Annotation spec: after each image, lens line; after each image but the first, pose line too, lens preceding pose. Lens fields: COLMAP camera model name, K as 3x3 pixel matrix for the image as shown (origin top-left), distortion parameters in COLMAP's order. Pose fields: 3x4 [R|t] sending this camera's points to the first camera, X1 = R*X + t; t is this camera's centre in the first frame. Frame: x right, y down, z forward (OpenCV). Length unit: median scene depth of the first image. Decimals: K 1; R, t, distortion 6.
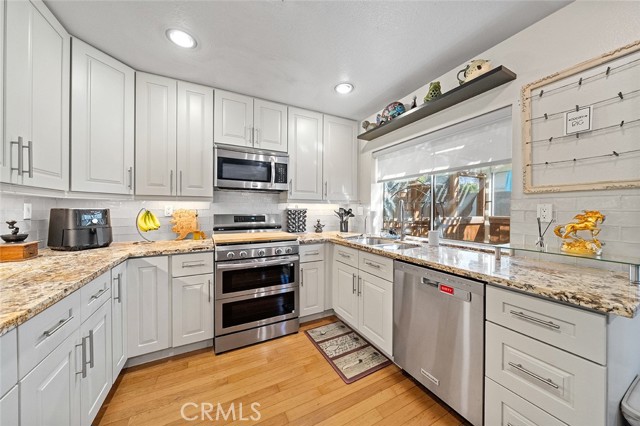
lens RADIAL K [[223.4, 0, 316.0], [0, 223.4, 207.7], [0, 0, 1]] dist [-0.002200, -0.000301]
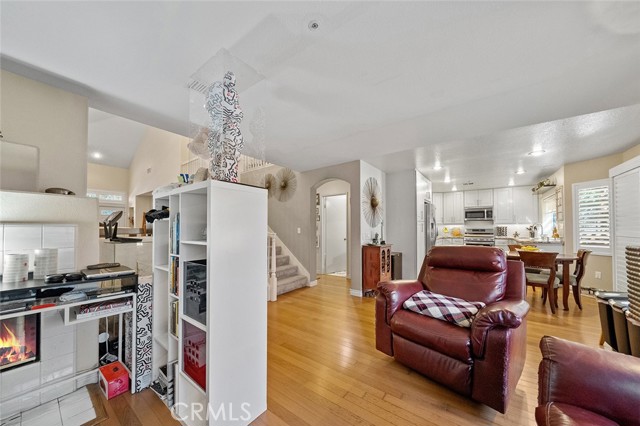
lens RADIAL K [[223.4, 0, 321.9], [0, 223.4, 231.3], [0, 0, 1]] dist [-0.002200, -0.000301]
pose [[0.454350, 0.007807, -0.890789, 1.550492], [0.011895, 0.999819, 0.014830, -0.004198], [0.890744, -0.017334, 0.454176, -2.419621]]
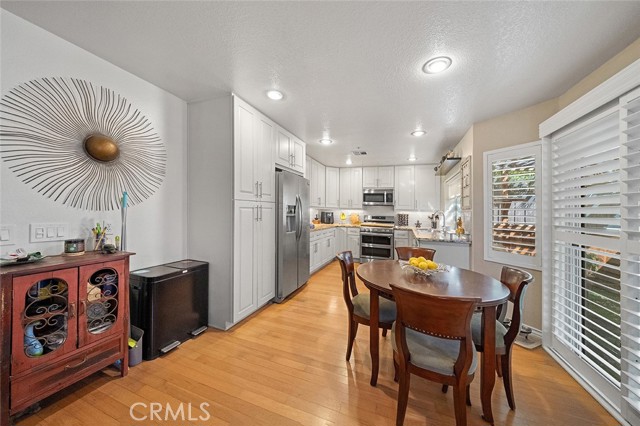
lens RADIAL K [[223.4, 0, 316.1], [0, 223.4, 209.9], [0, 0, 1]] dist [-0.002200, -0.000301]
pose [[0.666951, 0.013761, -0.744975, 1.130428], [-0.021334, 0.999772, -0.000631, -0.017148], [0.744796, 0.016314, 0.667092, -1.156891]]
